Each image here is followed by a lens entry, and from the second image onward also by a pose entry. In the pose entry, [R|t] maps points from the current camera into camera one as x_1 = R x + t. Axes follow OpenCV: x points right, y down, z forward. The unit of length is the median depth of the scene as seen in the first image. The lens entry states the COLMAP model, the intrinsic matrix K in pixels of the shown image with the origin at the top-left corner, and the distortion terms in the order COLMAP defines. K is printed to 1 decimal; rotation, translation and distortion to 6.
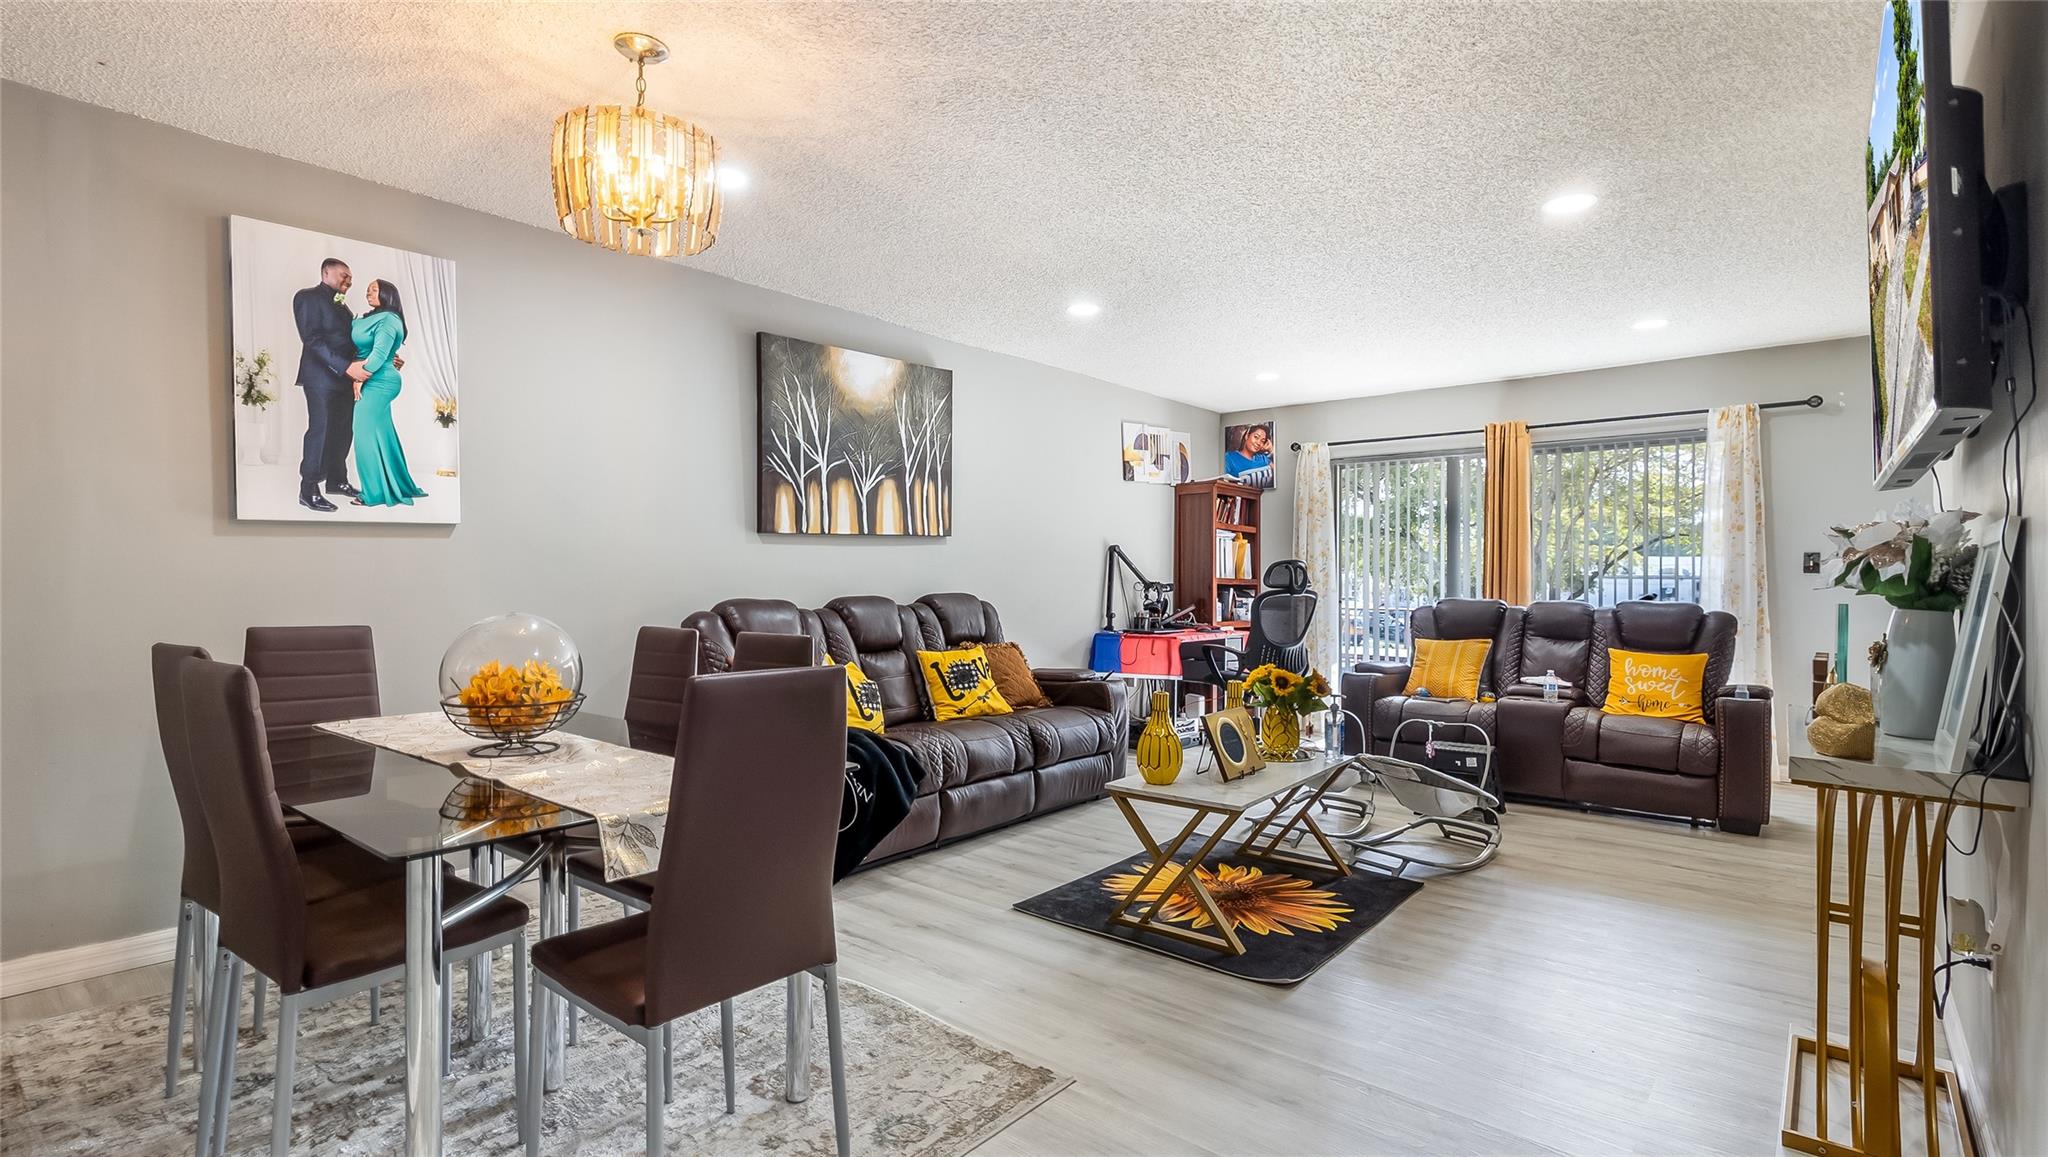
lens RADIAL K [[952.7, 0, 1026.4], [0, 952.7, 572.5], [0, 0, 1]] dist [-0.004559, -0.000596]
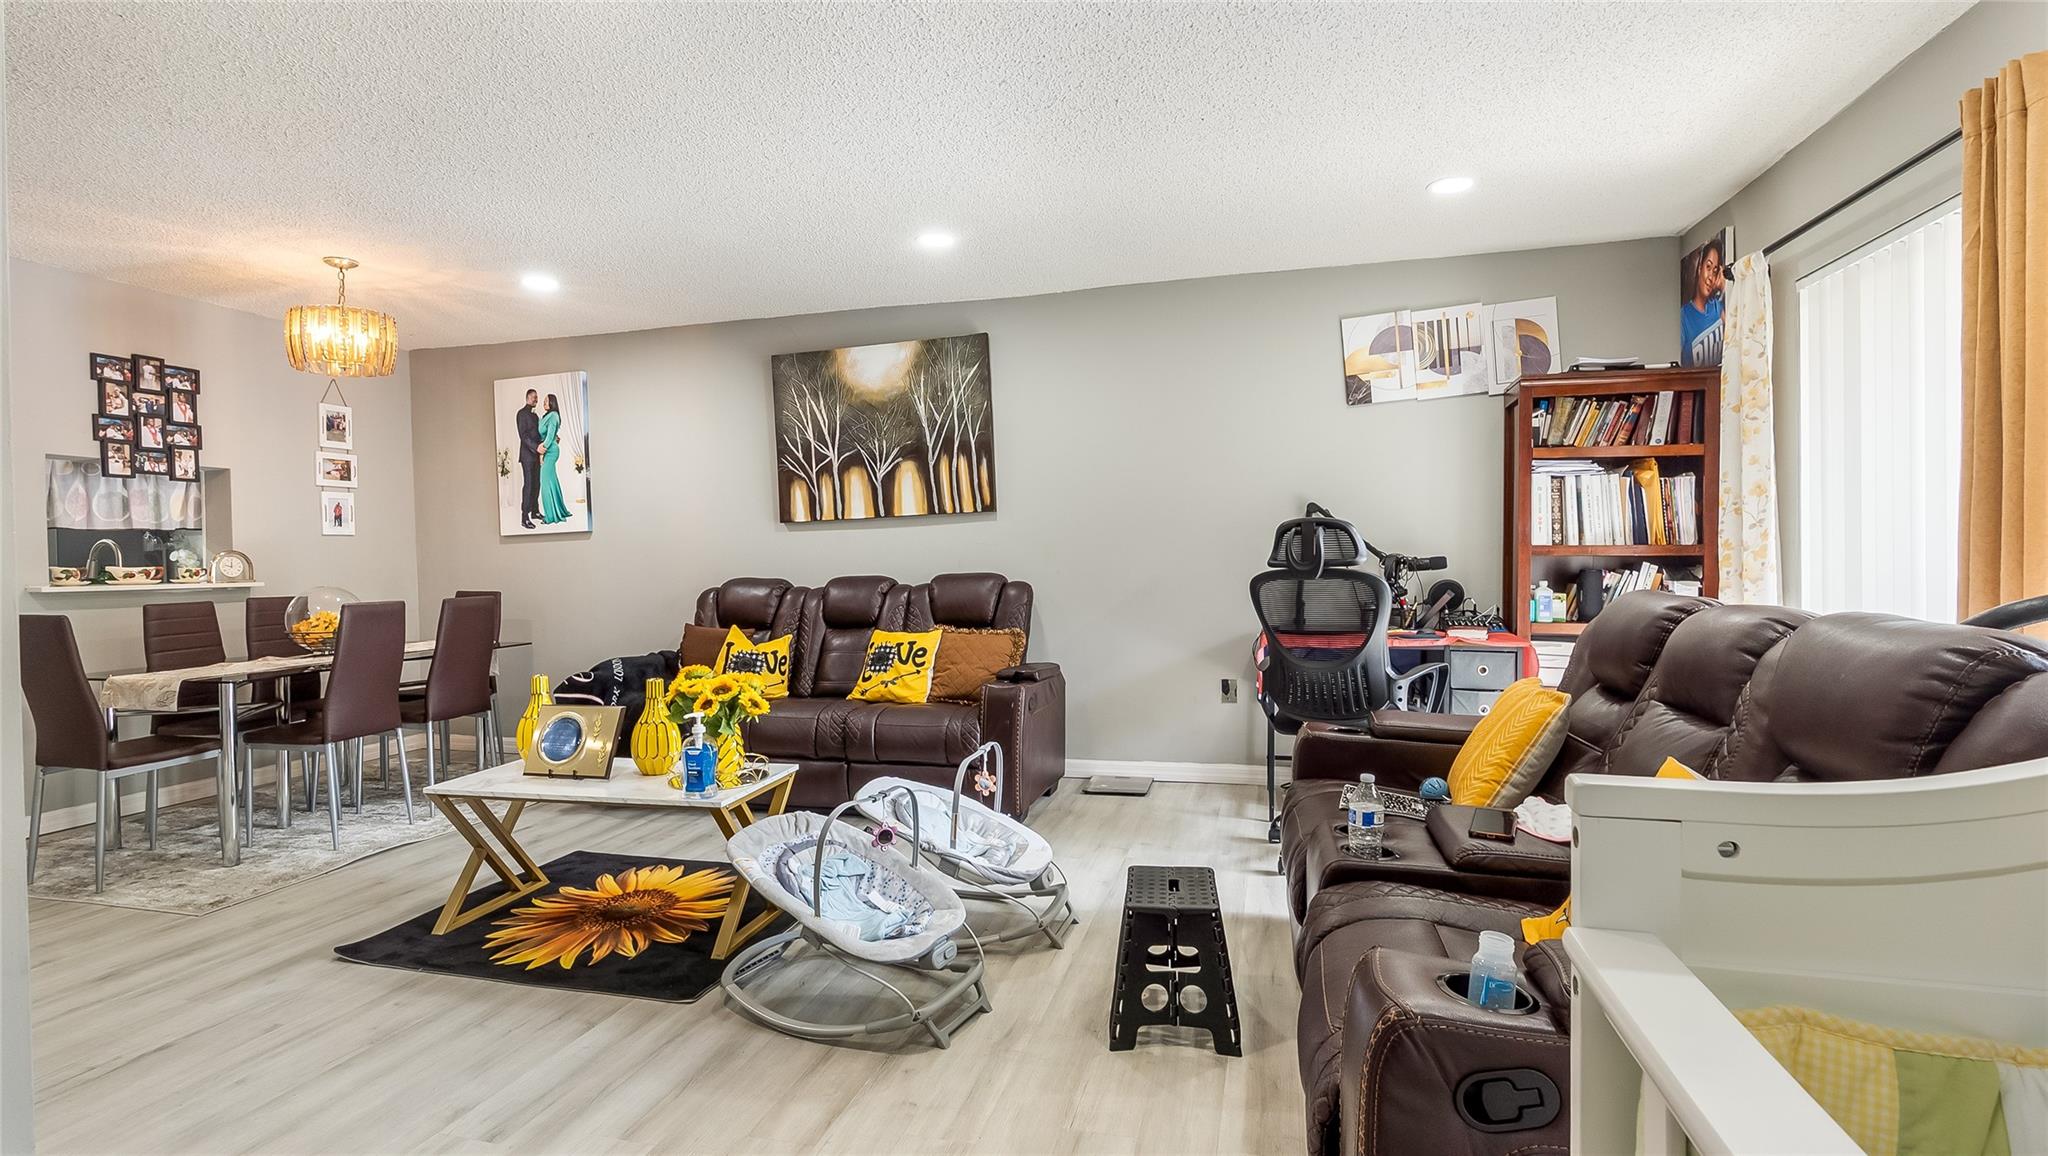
lens RADIAL K [[952.7, 0, 1026.4], [0, 952.7, 572.0], [0, 0, 1]] dist [-0.004559, -0.000596]
pose [[0.423850, 0.006706, -0.905707, 1.213426], [0.024399, 0.999525, 0.018819, 0.007033], [0.905404, -0.030075, 0.423485, 0.990356]]
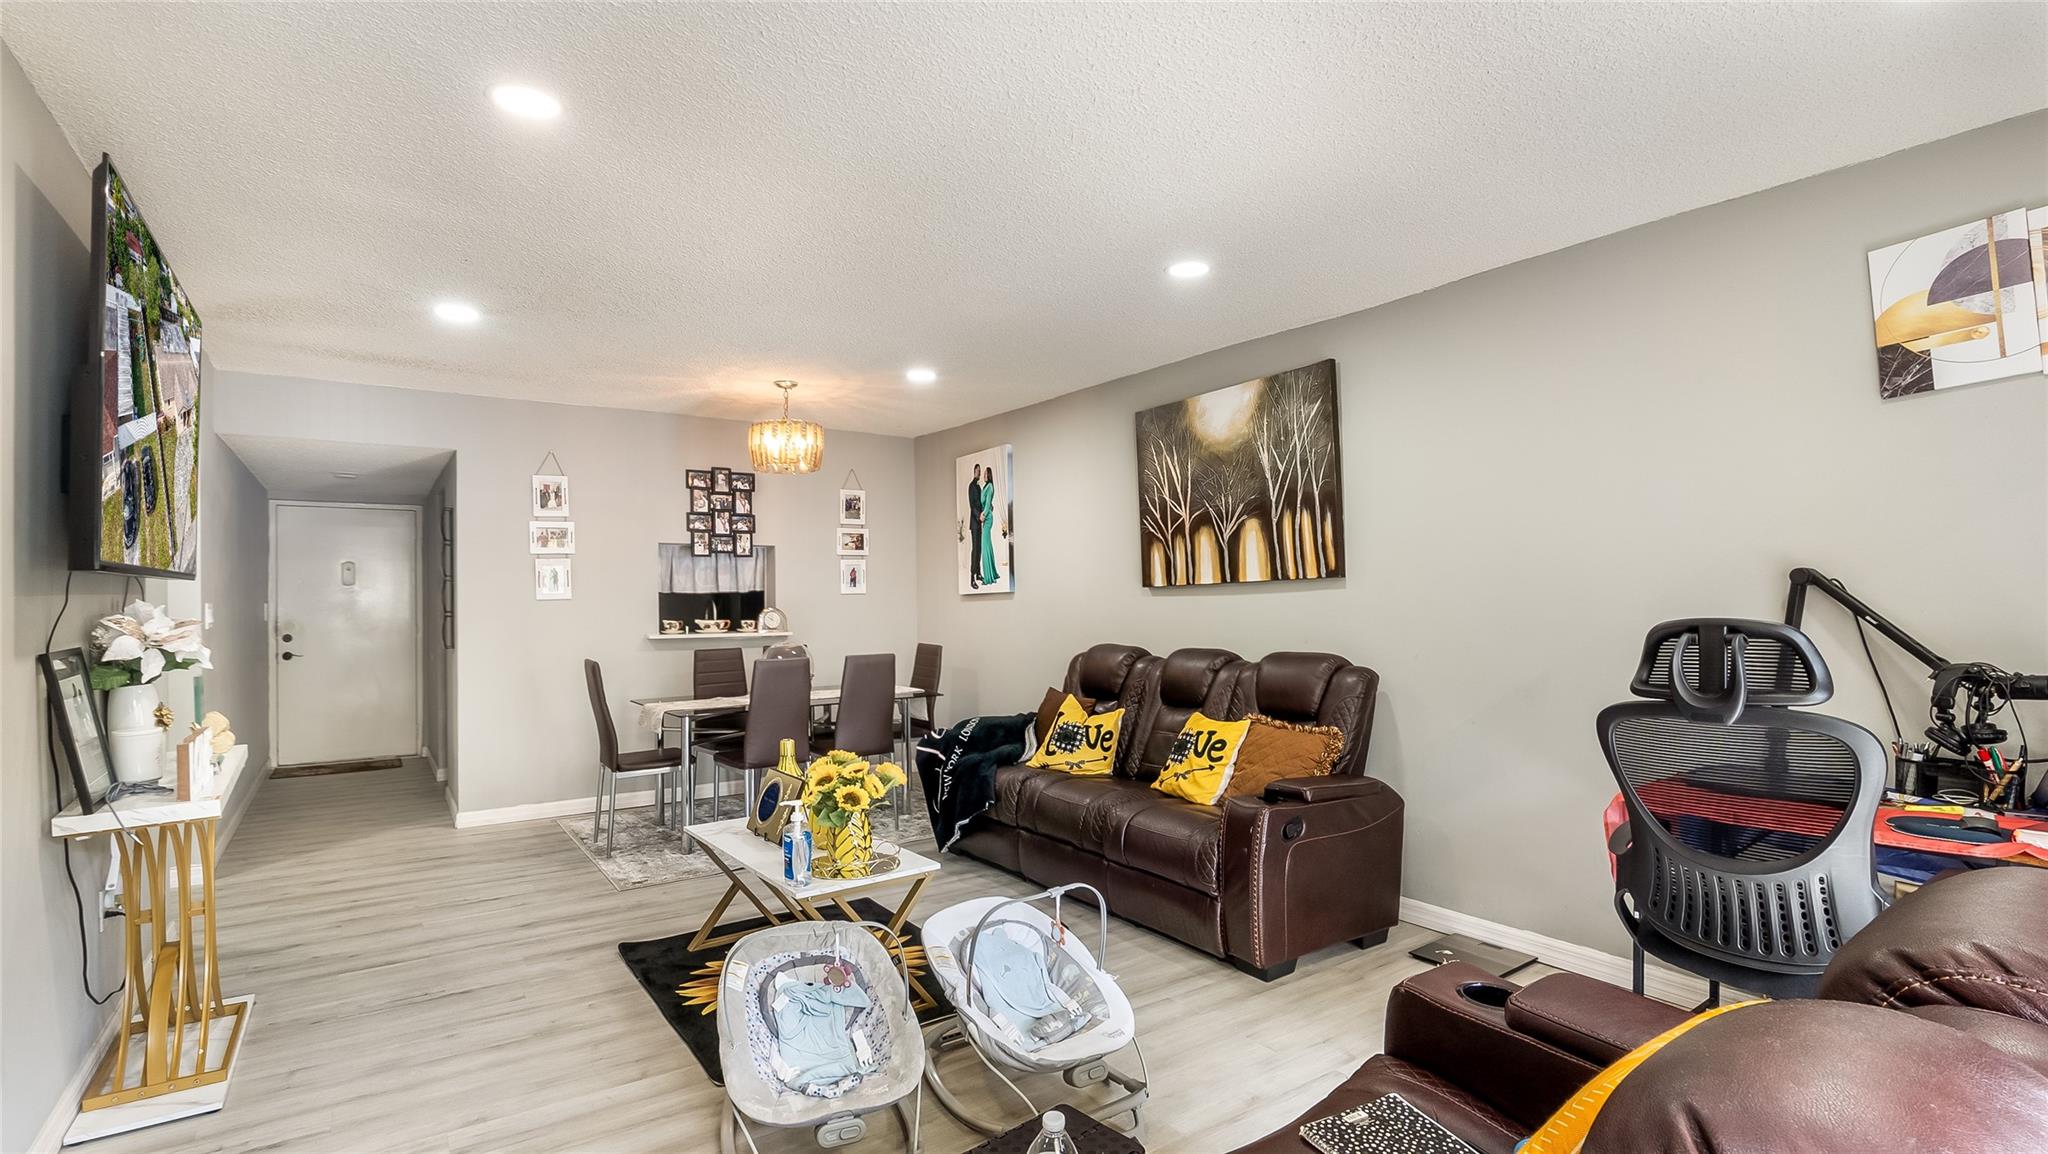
lens RADIAL K [[958.4, 0, 1025.7], [0, 958.4, 596.3], [0, 0, 1]] dist [-0.005028, 0.000145]
pose [[-0.259987, 0.003315, -0.965607, 1.119070], [0.015945, 0.999873, -0.000861, -0.041133], [0.965481, -0.015620, -0.260006, 1.496291]]
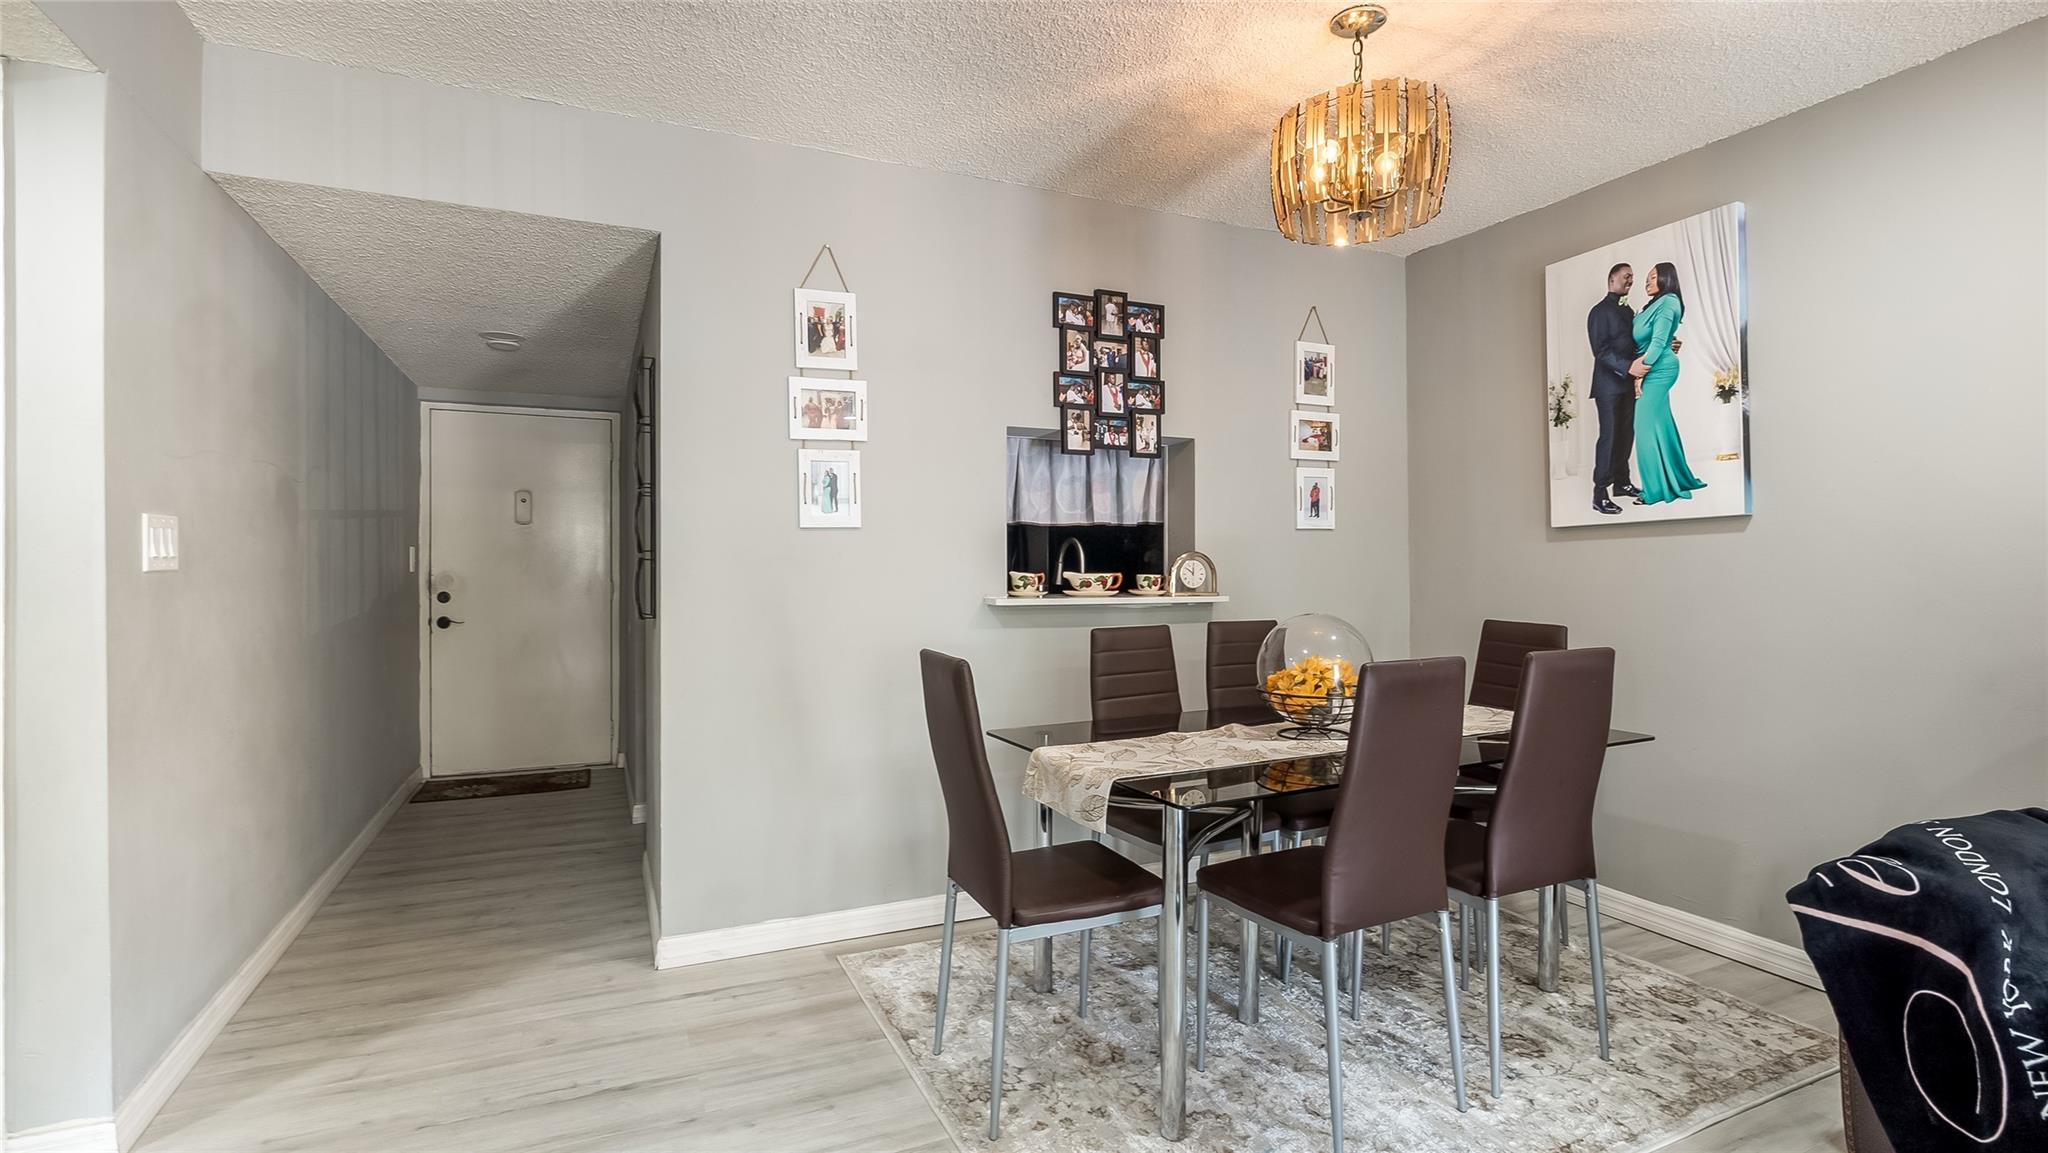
lens RADIAL K [[952.7, 0, 1026.4], [0, 952.7, 570.5], [0, 0, 1]] dist [-0.004559, -0.000596]
pose [[-0.426201, 0.005240, -0.904613, 0.421653], [0.009653, 0.999953, 0.001244, -0.009943], [0.904577, -0.008202, -0.426231, 0.789000]]
